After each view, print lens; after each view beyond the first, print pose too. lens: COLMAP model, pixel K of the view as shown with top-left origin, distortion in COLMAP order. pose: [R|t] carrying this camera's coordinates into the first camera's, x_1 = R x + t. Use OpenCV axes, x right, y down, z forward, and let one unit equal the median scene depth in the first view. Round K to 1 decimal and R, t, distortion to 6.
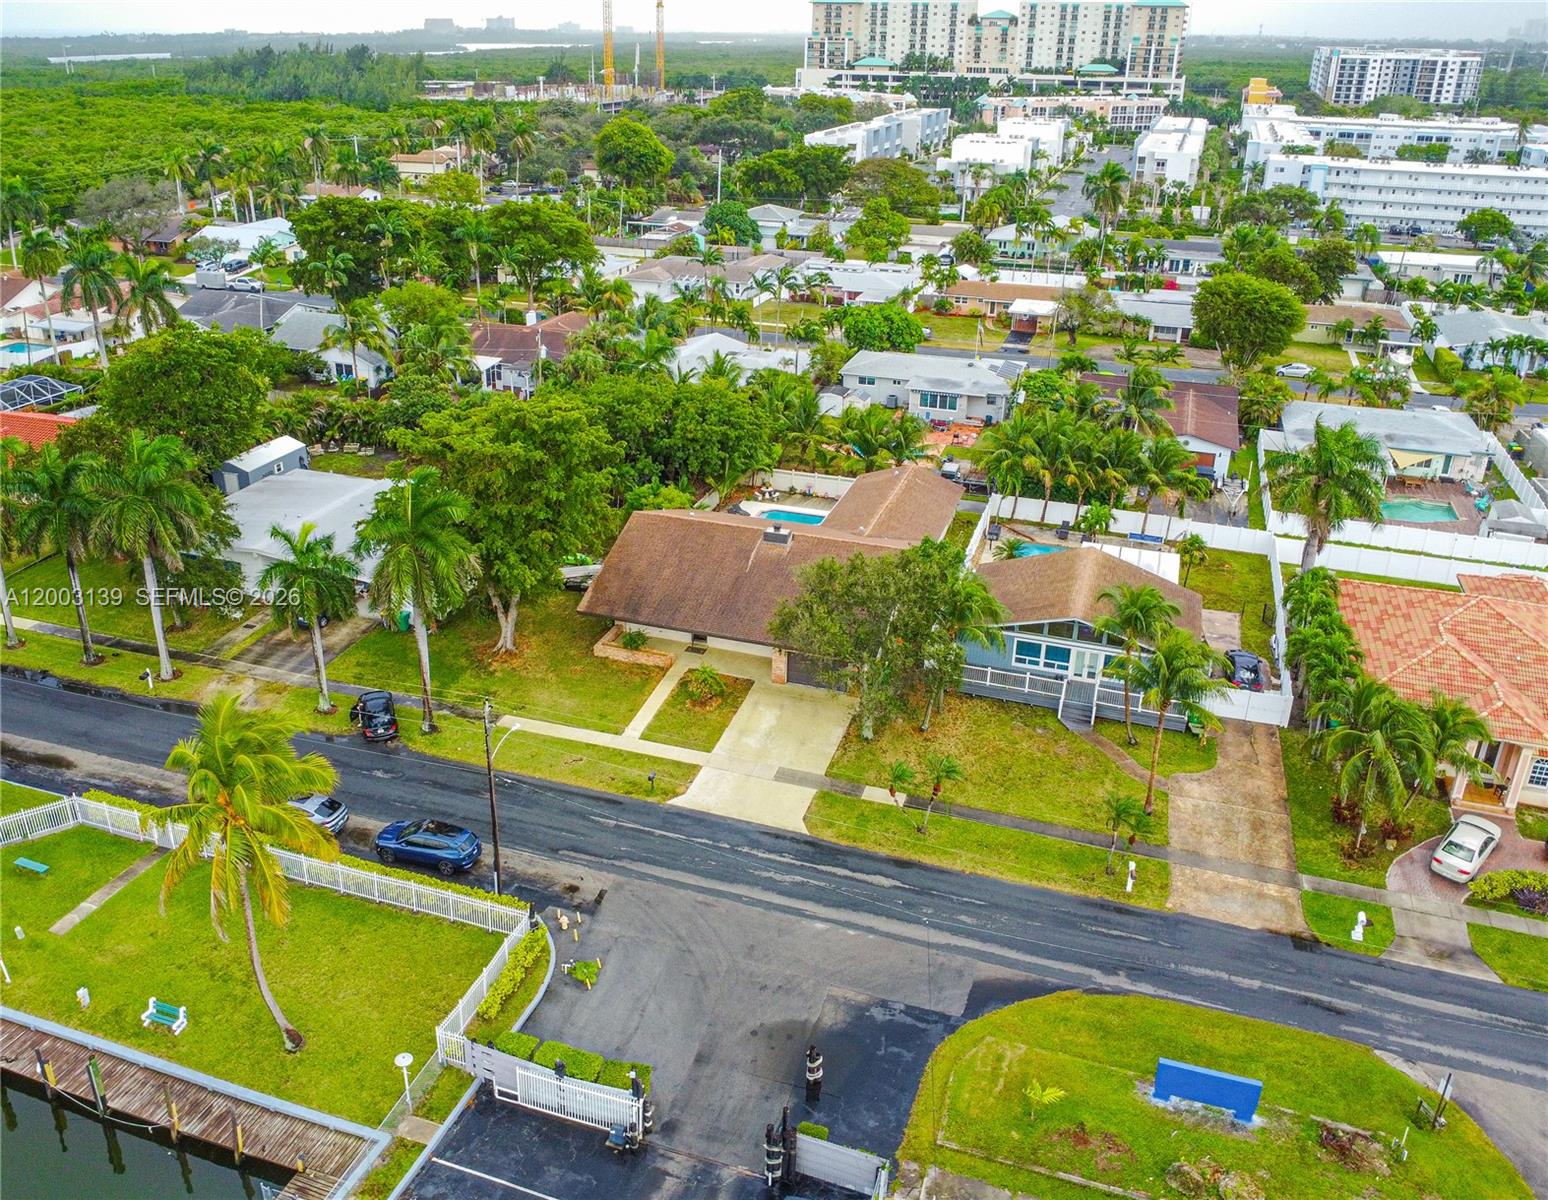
lens RADIAL K [[1245.5, 0, 722.4], [0, 1245.5, 589.5], [0, 0, 1]] dist [-0.032443, 0.001930]
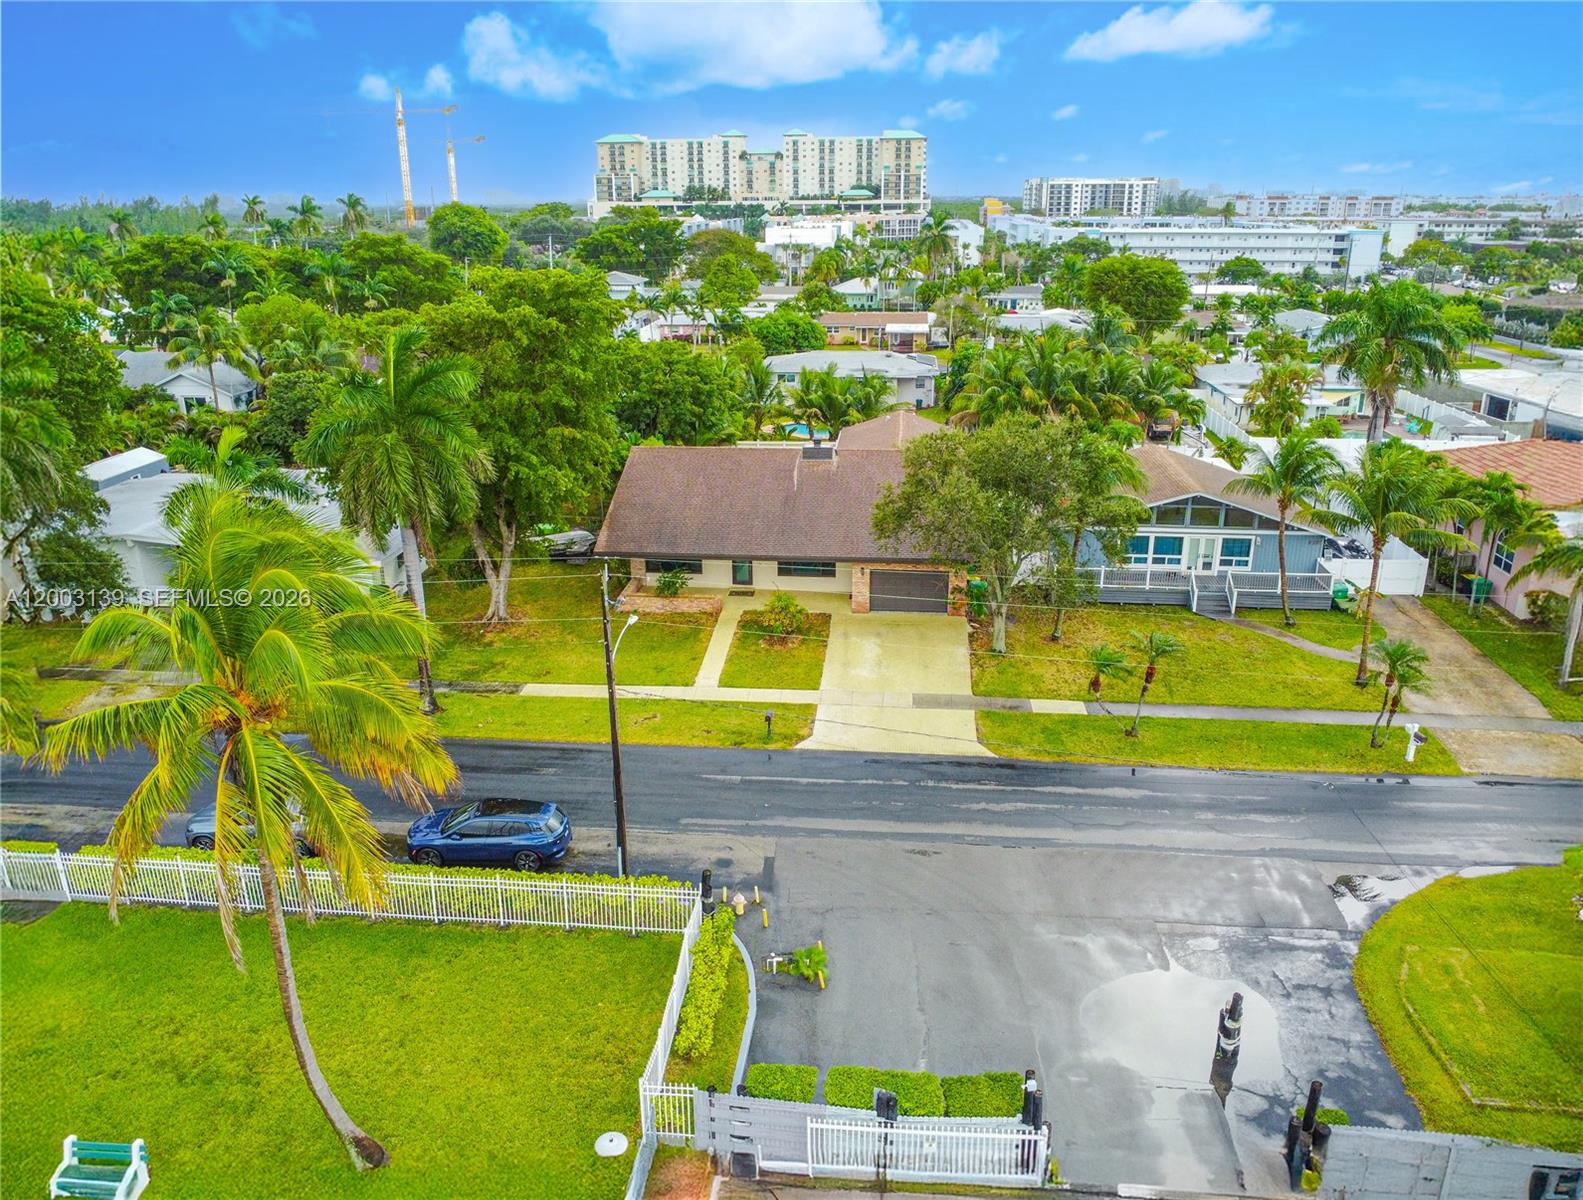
lens RADIAL K [[1129.6, 0, 791.5], [0, 1129.6, 600.0], [0, 0, 1]] dist [-0.030429, -0.000137]
pose [[0.969744, -0.095705, 0.224582, -0.092882], [0.114323, 0.990875, -0.071391, 0.065080], [-0.215700, 0.094906, 0.971837, 0.167735]]
